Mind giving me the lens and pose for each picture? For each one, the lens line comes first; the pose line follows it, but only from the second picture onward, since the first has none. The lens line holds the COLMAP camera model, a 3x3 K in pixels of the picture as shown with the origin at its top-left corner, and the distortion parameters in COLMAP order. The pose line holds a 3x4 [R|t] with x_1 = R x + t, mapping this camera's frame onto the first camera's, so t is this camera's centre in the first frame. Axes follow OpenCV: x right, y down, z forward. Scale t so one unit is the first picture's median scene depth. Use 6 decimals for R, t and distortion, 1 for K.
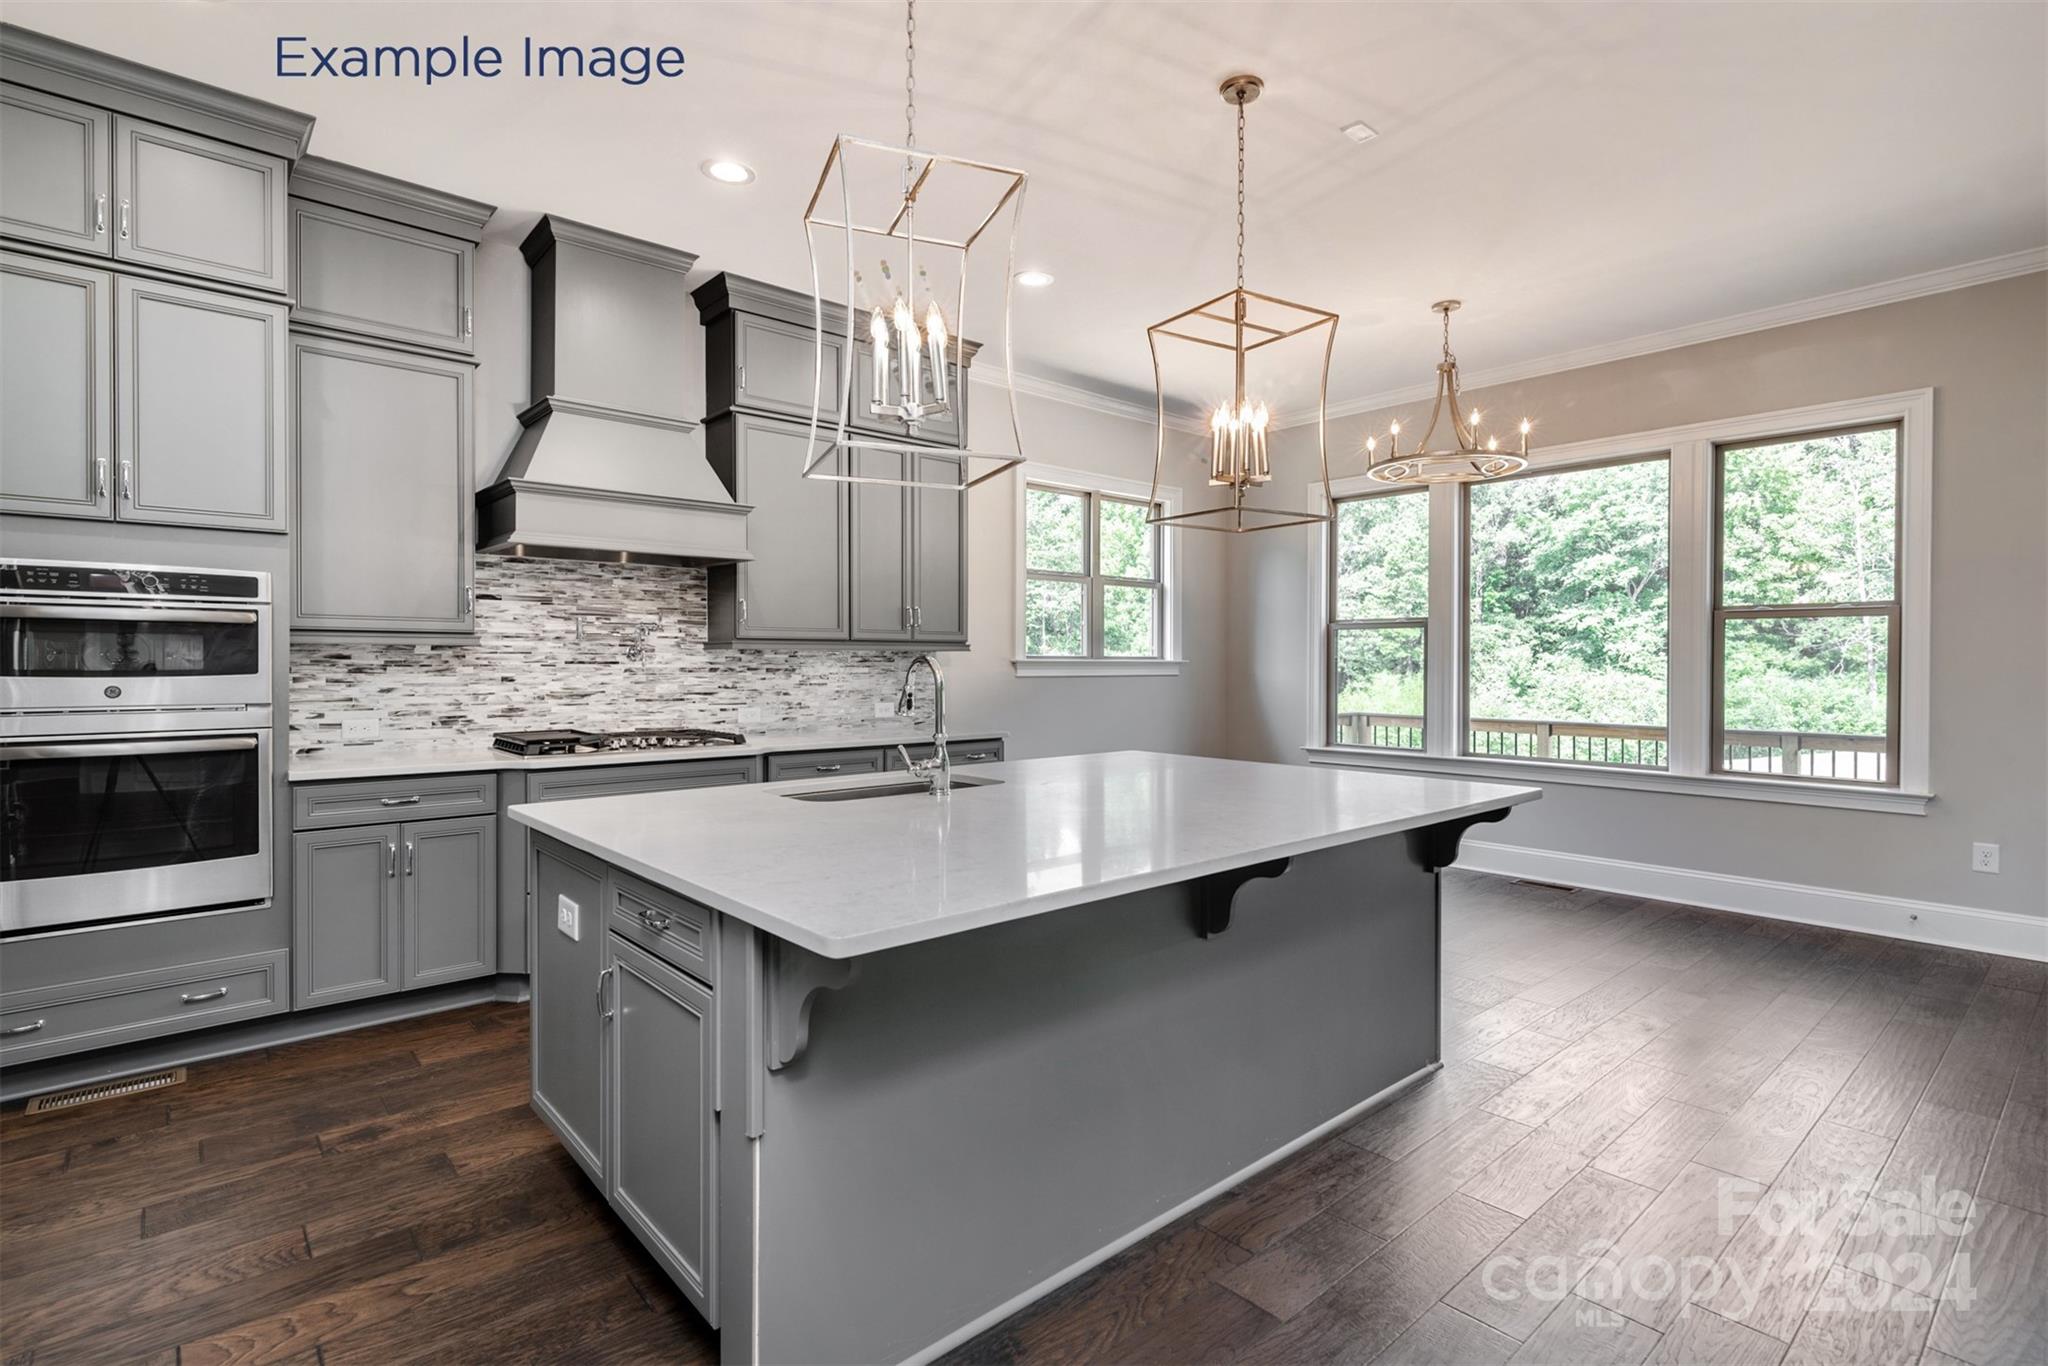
lens RADIAL K [[992.7, 0, 1019.5], [0, 992.7, 674.9], [0, 0, 1]] dist [0.002001, -0.000150]
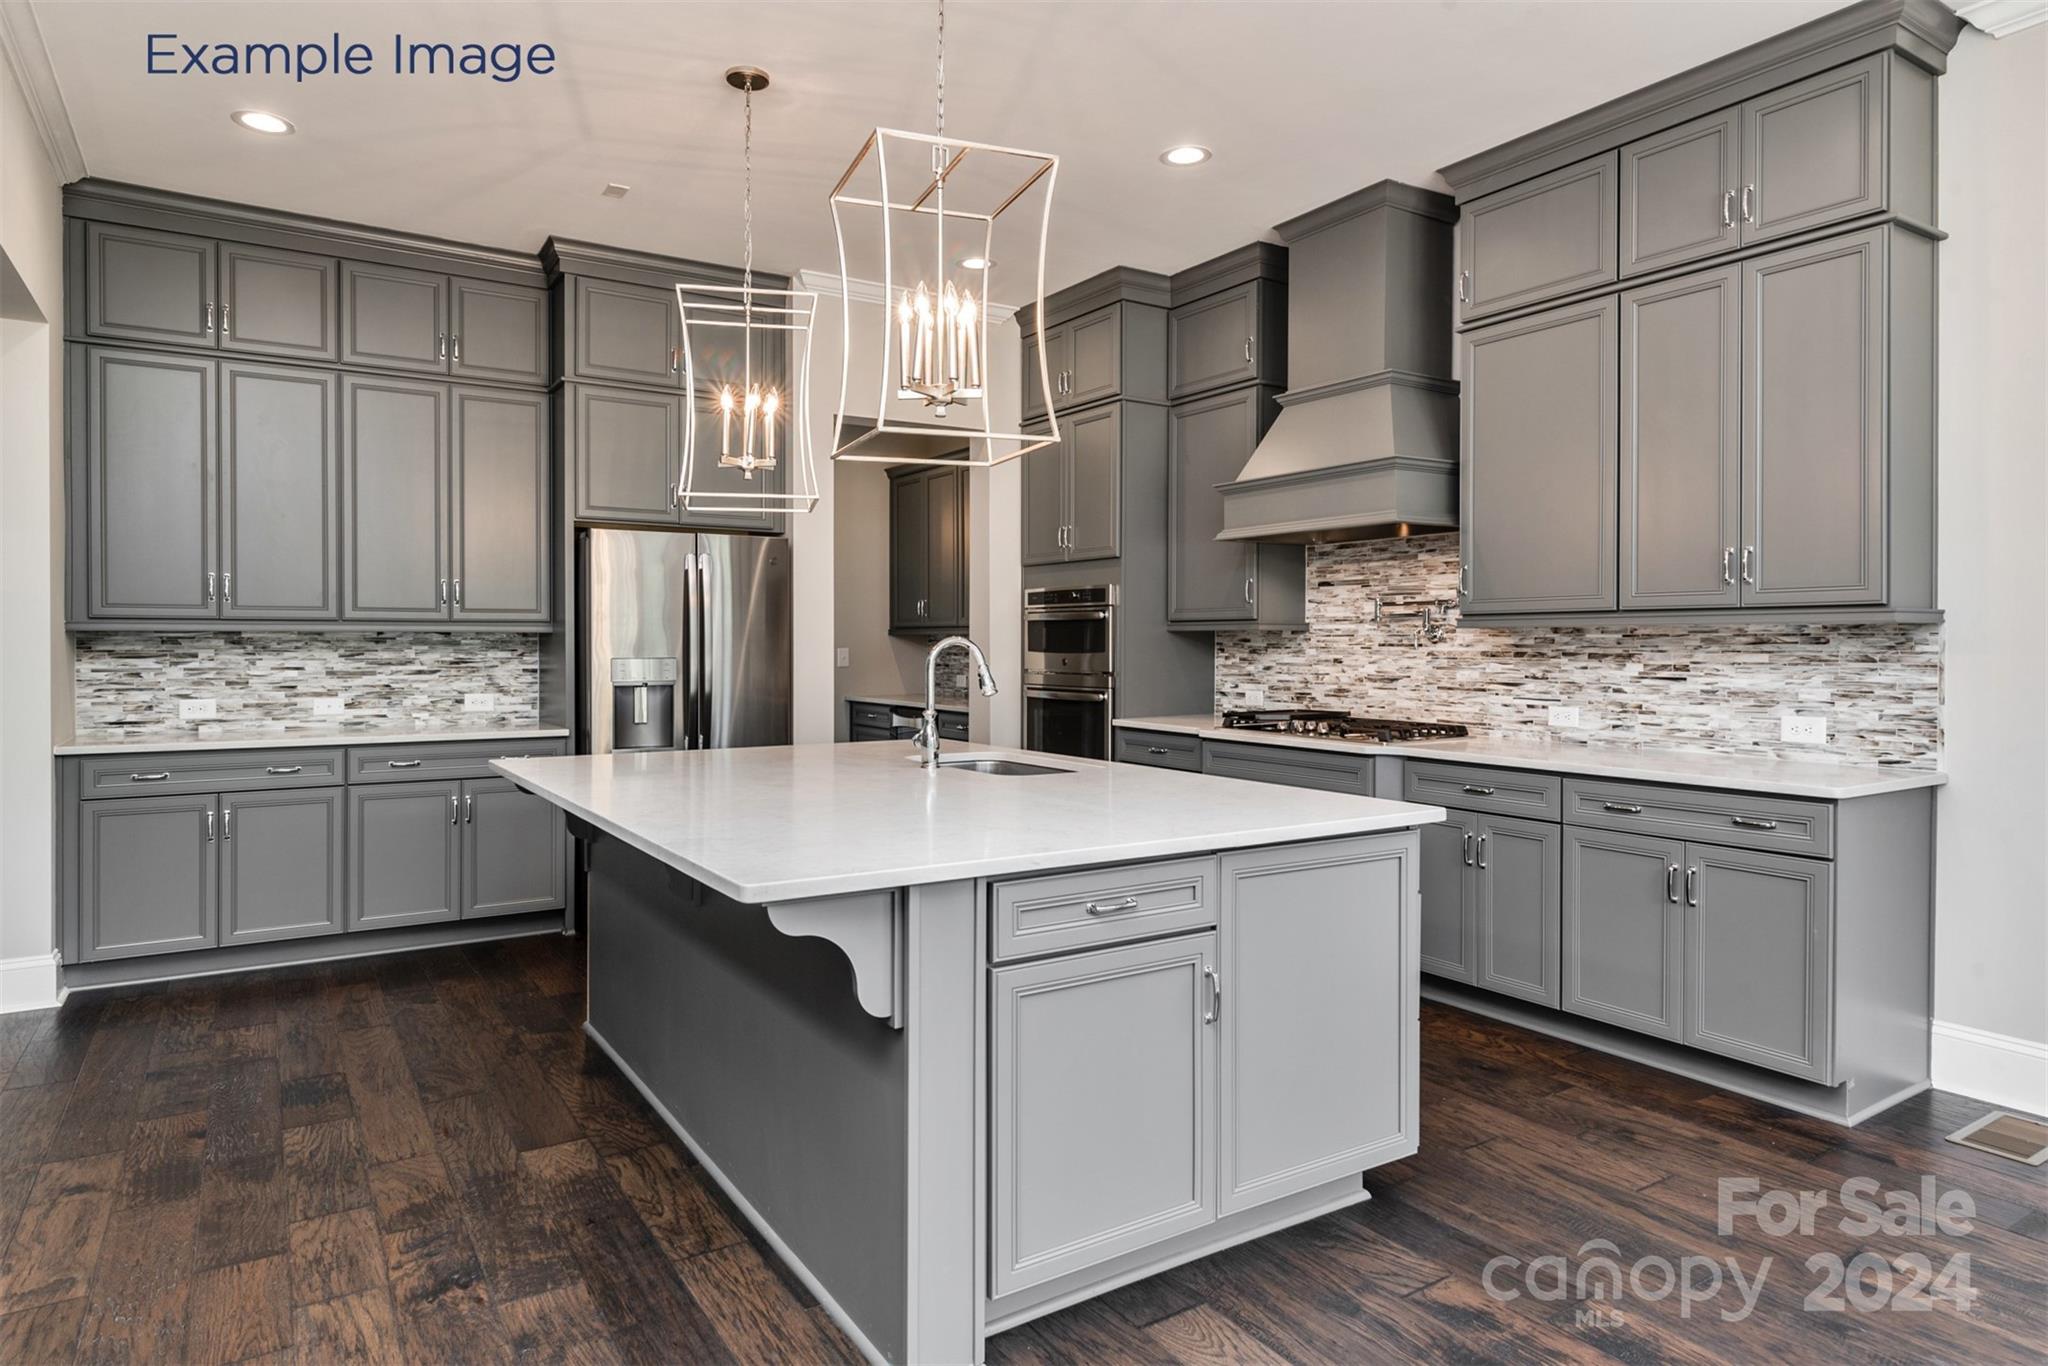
lens RADIAL K [[1191.8, 0, 1013.7], [0, 1191.8, 645.8], [0, 0, 1]] dist [-0.000168, 0.000822]
pose [[-0.163703, -0.002658, -0.986506, 0.625359], [-0.016841, 0.999858, 0.000100, -0.004754], [0.986366, 0.016630, -0.163725, 0.696291]]
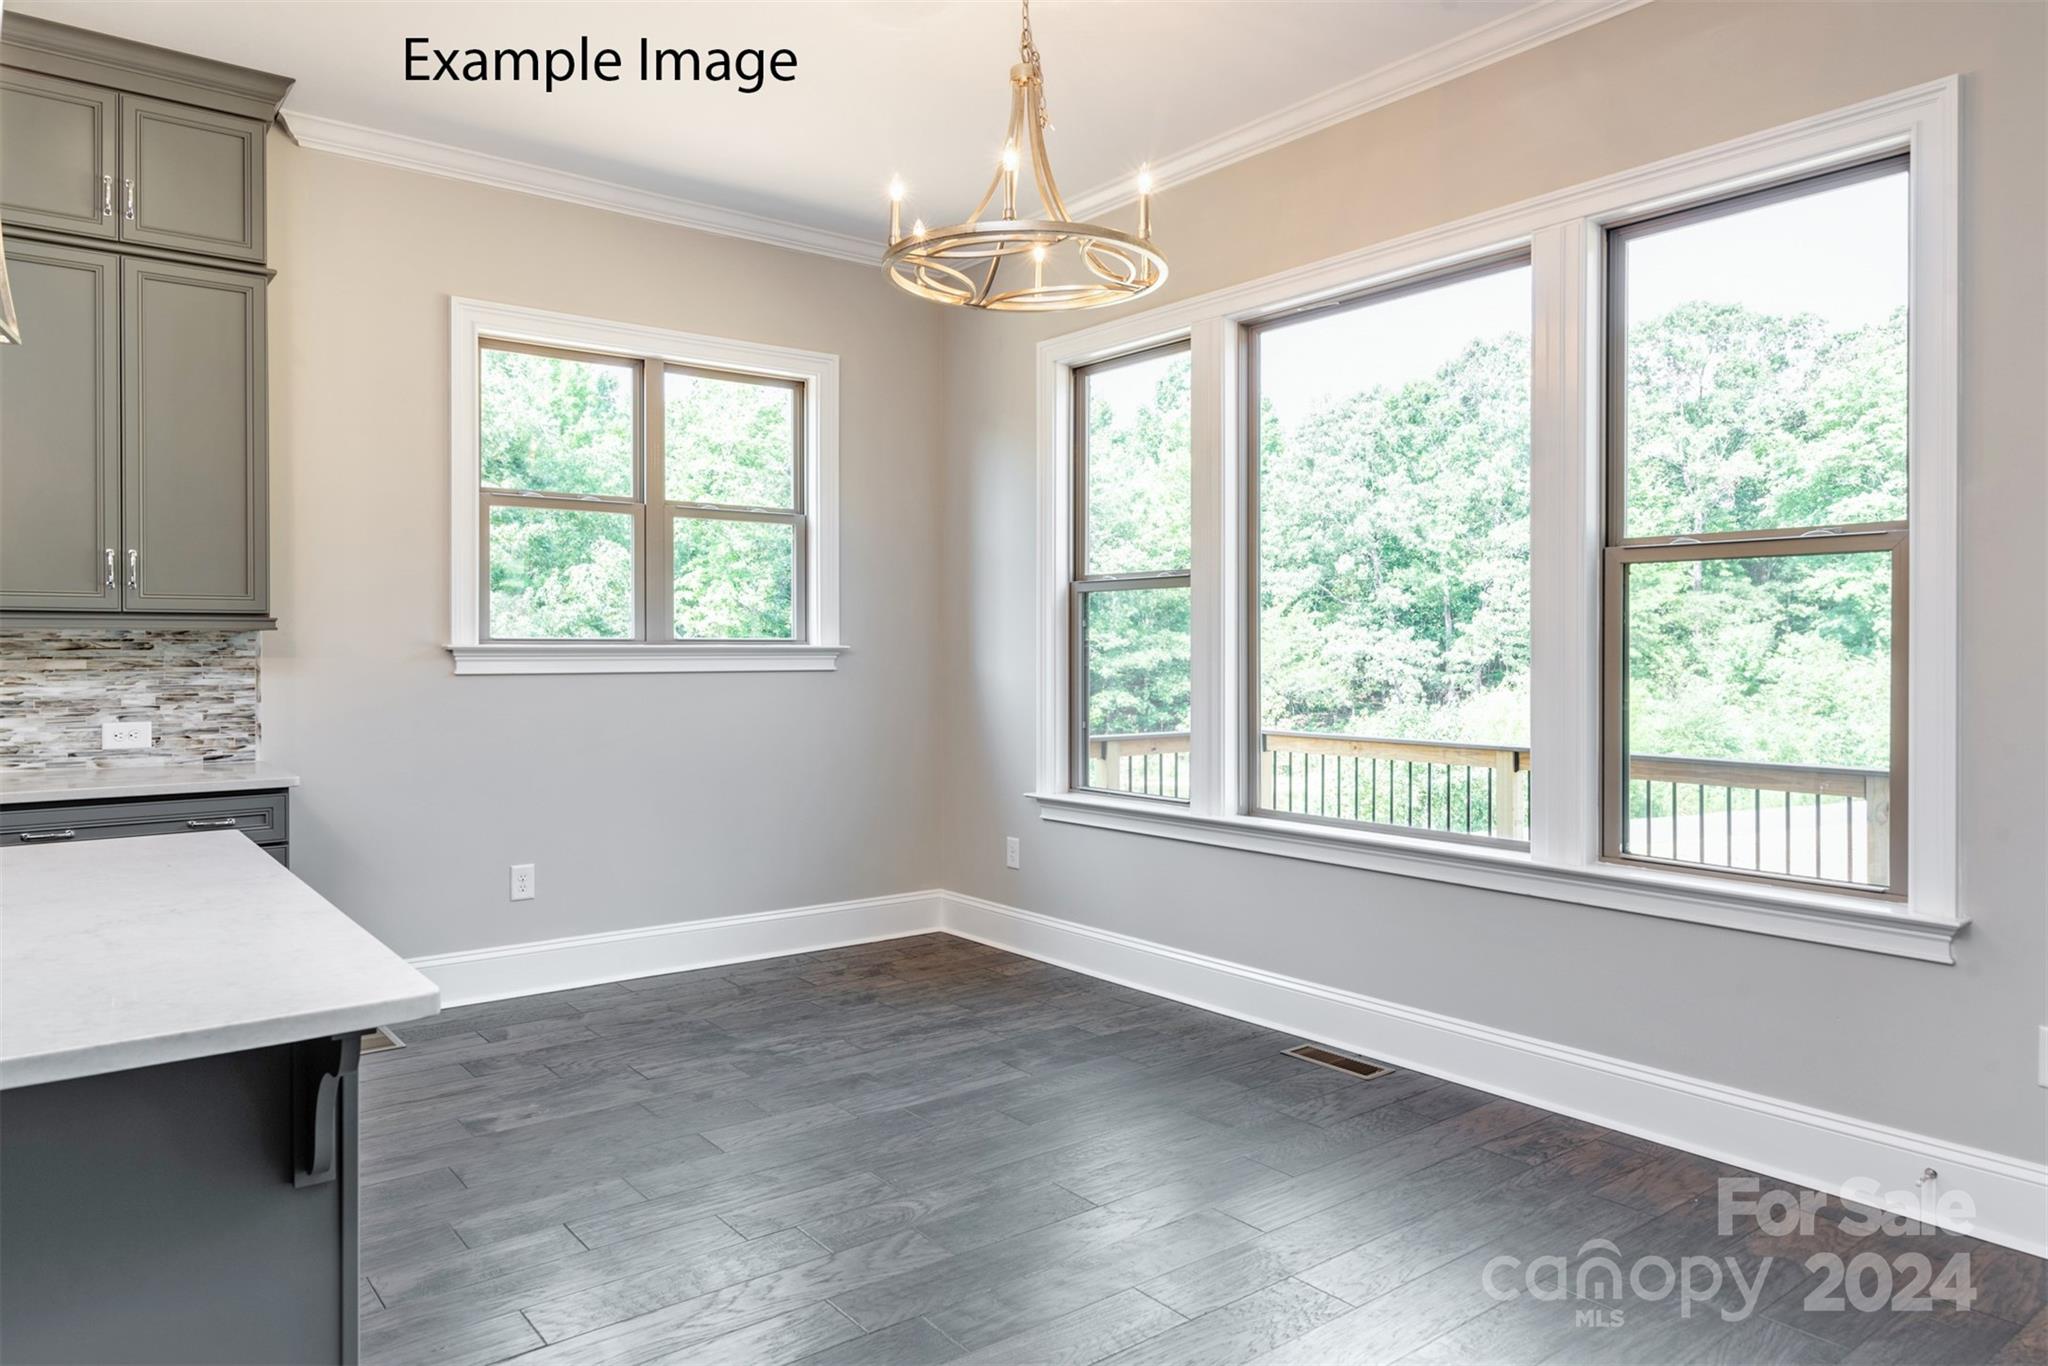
lens RADIAL K [[1335.5, 0, 1036.0], [0, 1335.5, 647.3], [0, 0, 1]] dist [0.000695, -0.001487]
pose [[0.998761, -0.003293, -0.049652, 0.428950], [0.002605, 0.999900, -0.013931, -0.002572], [0.049693, 0.013784, 0.998669, 0.284900]]
